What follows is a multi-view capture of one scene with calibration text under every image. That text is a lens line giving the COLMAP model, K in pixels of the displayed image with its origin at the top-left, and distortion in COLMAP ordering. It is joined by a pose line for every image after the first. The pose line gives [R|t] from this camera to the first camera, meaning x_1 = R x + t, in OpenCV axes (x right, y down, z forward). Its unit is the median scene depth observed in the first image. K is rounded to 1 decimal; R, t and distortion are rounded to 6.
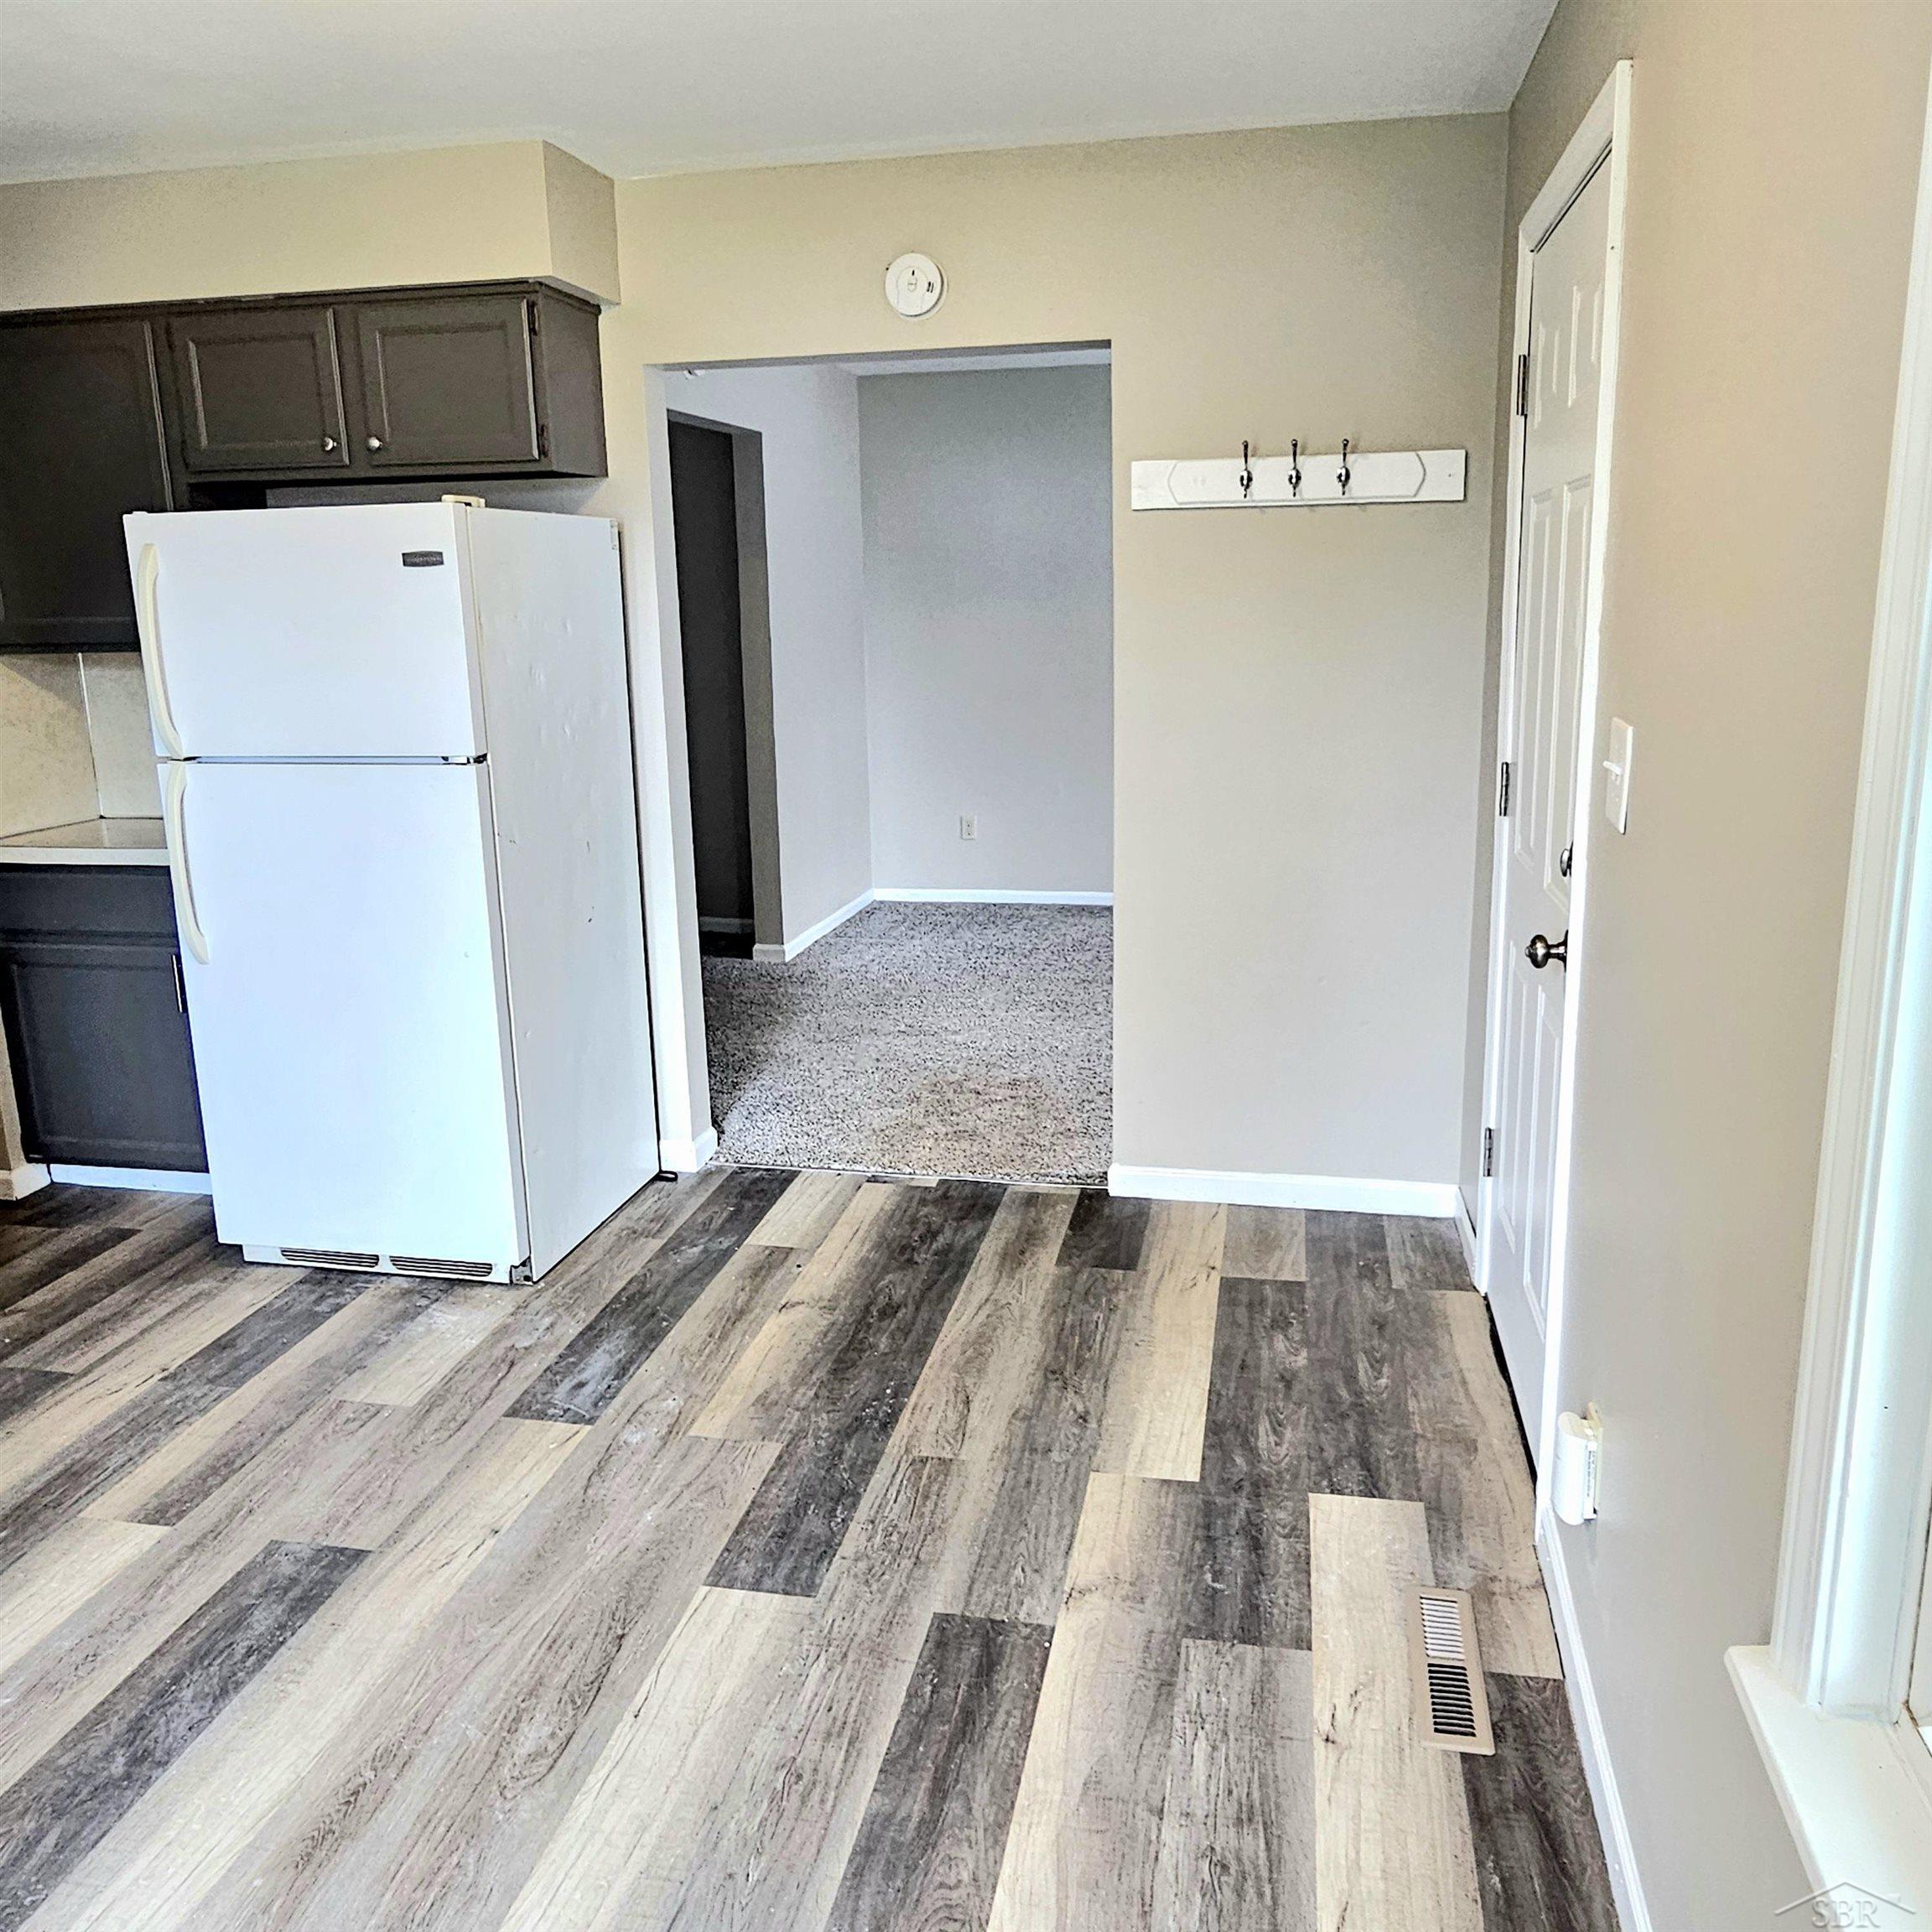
lens RADIAL K [[1586.0, 0, 968.1], [0, 1586.0, 961.6], [0, 0, 1]] dist [-0.011739, -0.006869]
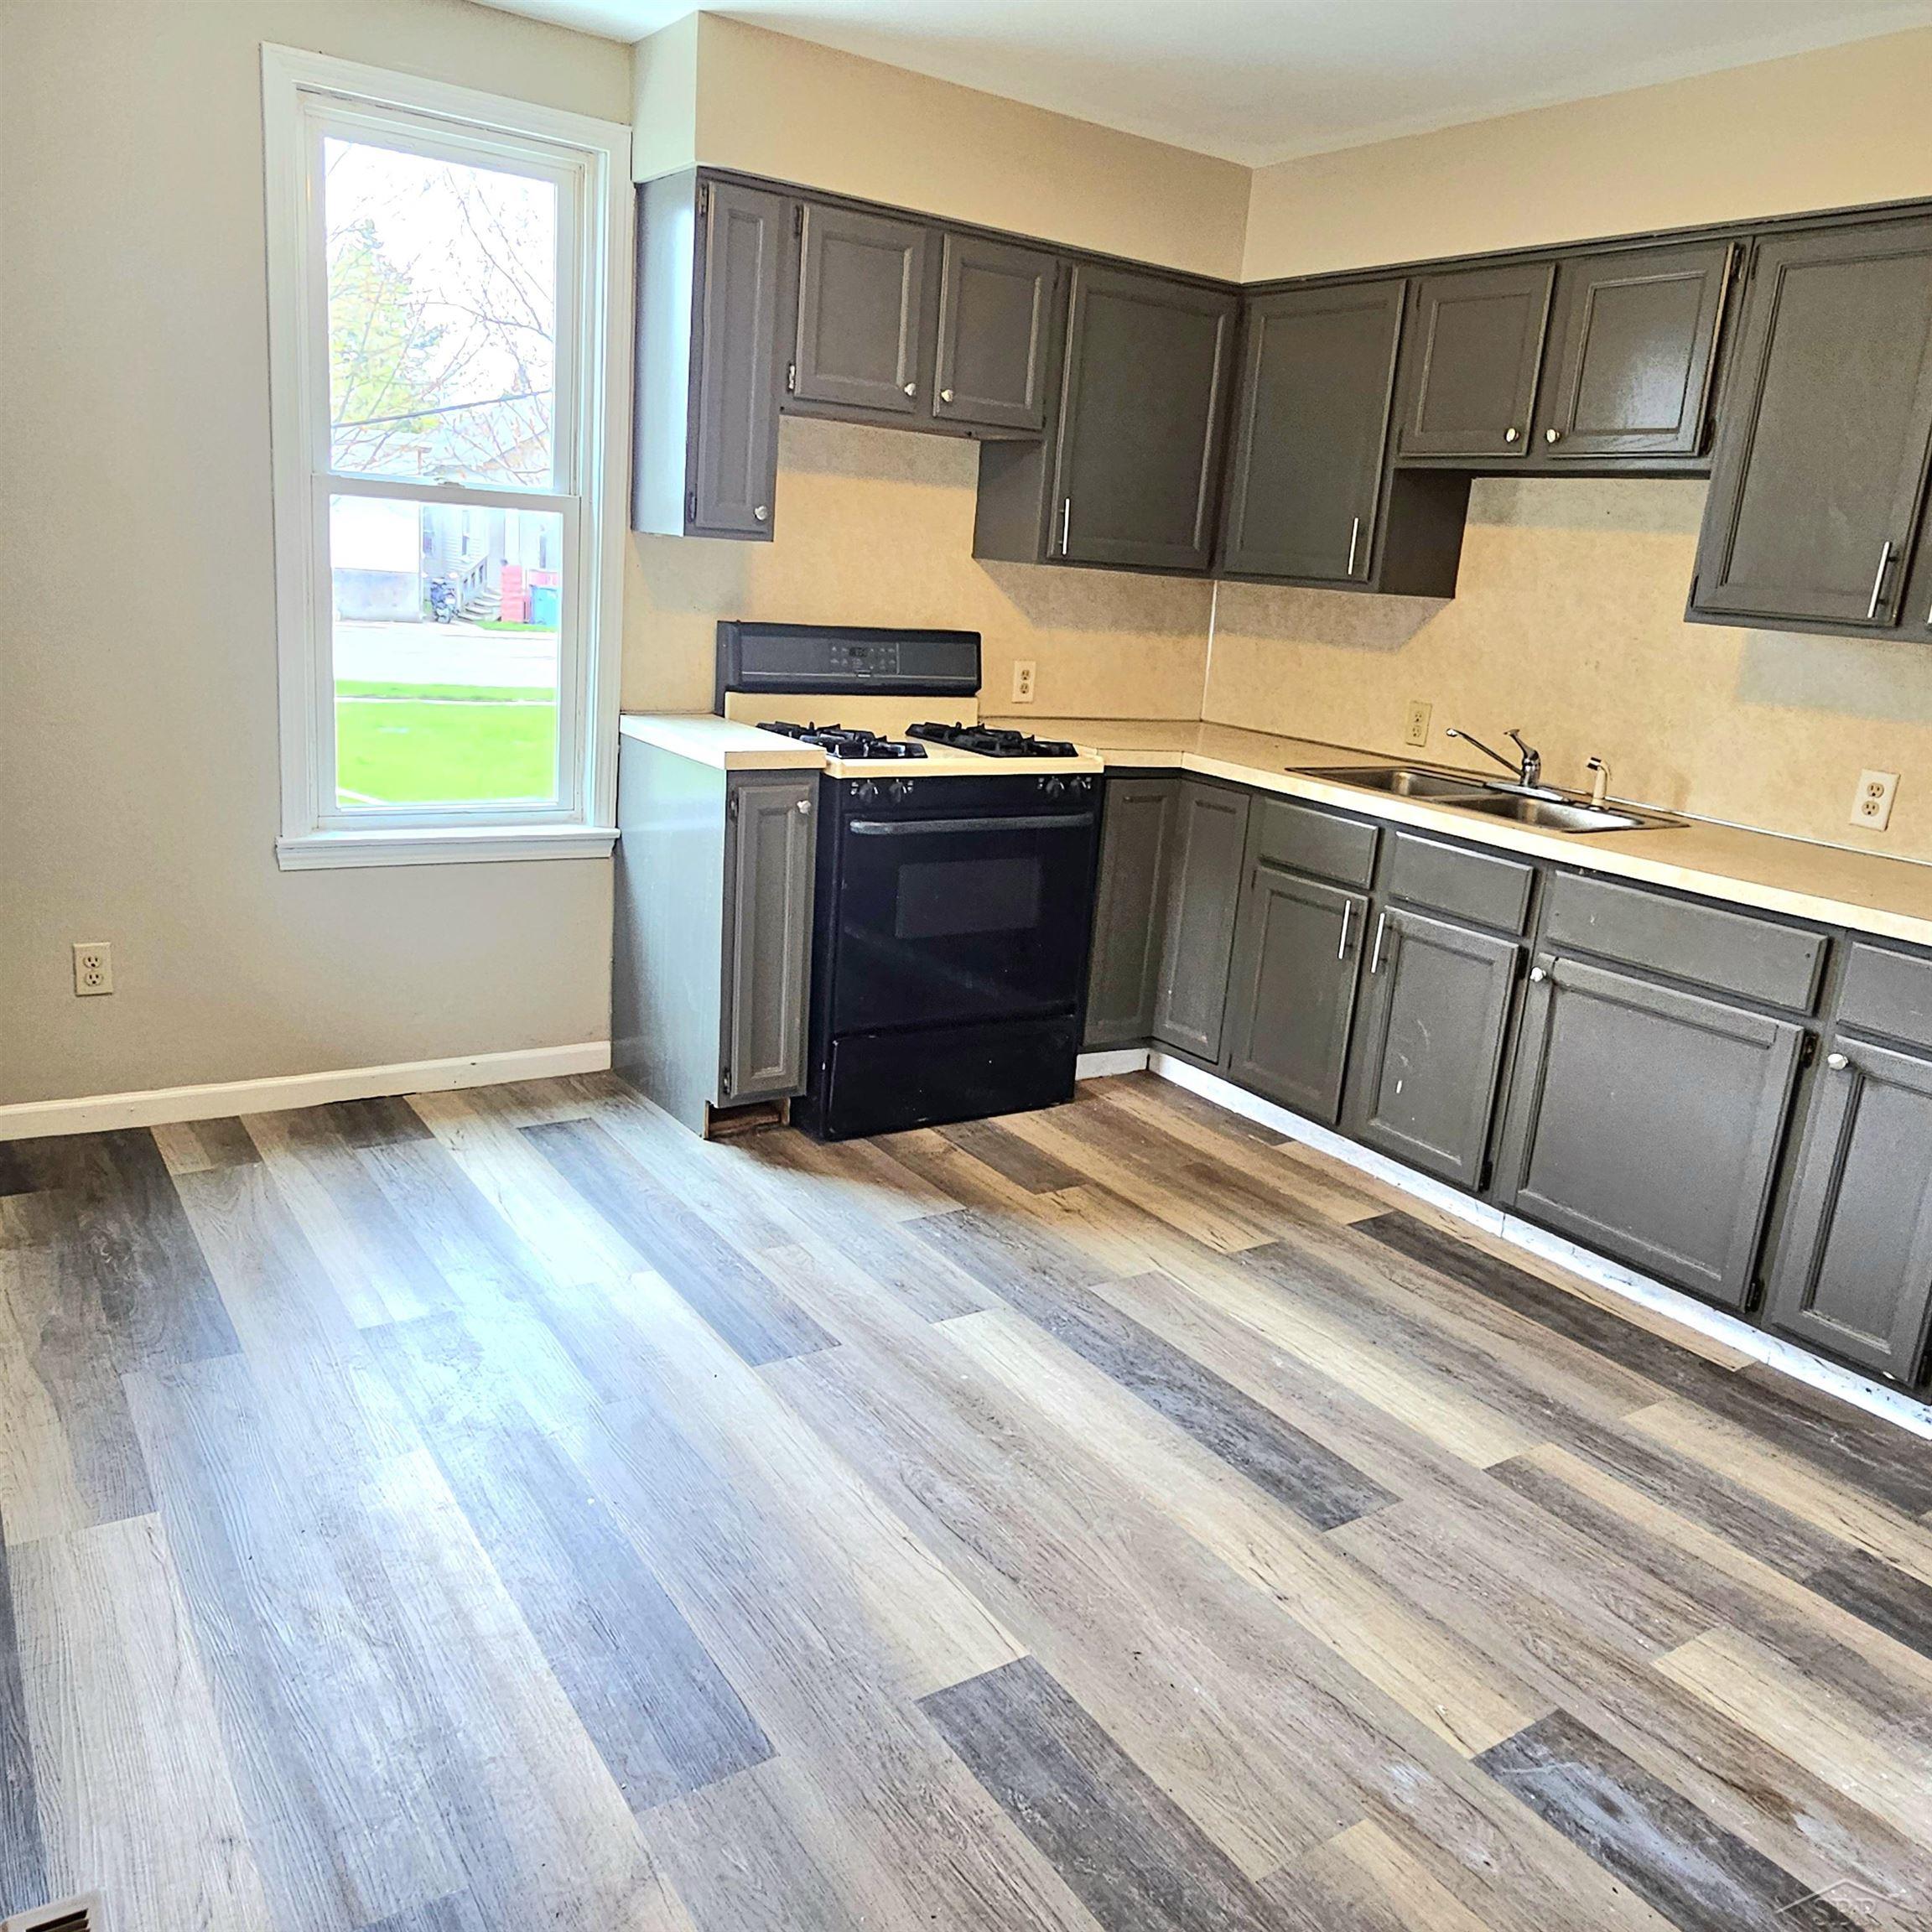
lens RADIAL K [[1586.0, 0, 969.3], [0, 1586.0, 966.5], [0, 0, 1]] dist [-0.011739, -0.006869]
pose [[-0.710091, 0.140105, -0.690030, 0.363936], [-0.225609, 0.883061, 0.411466, -0.256009], [0.666987, 0.447855, -0.595444, 1.233983]]
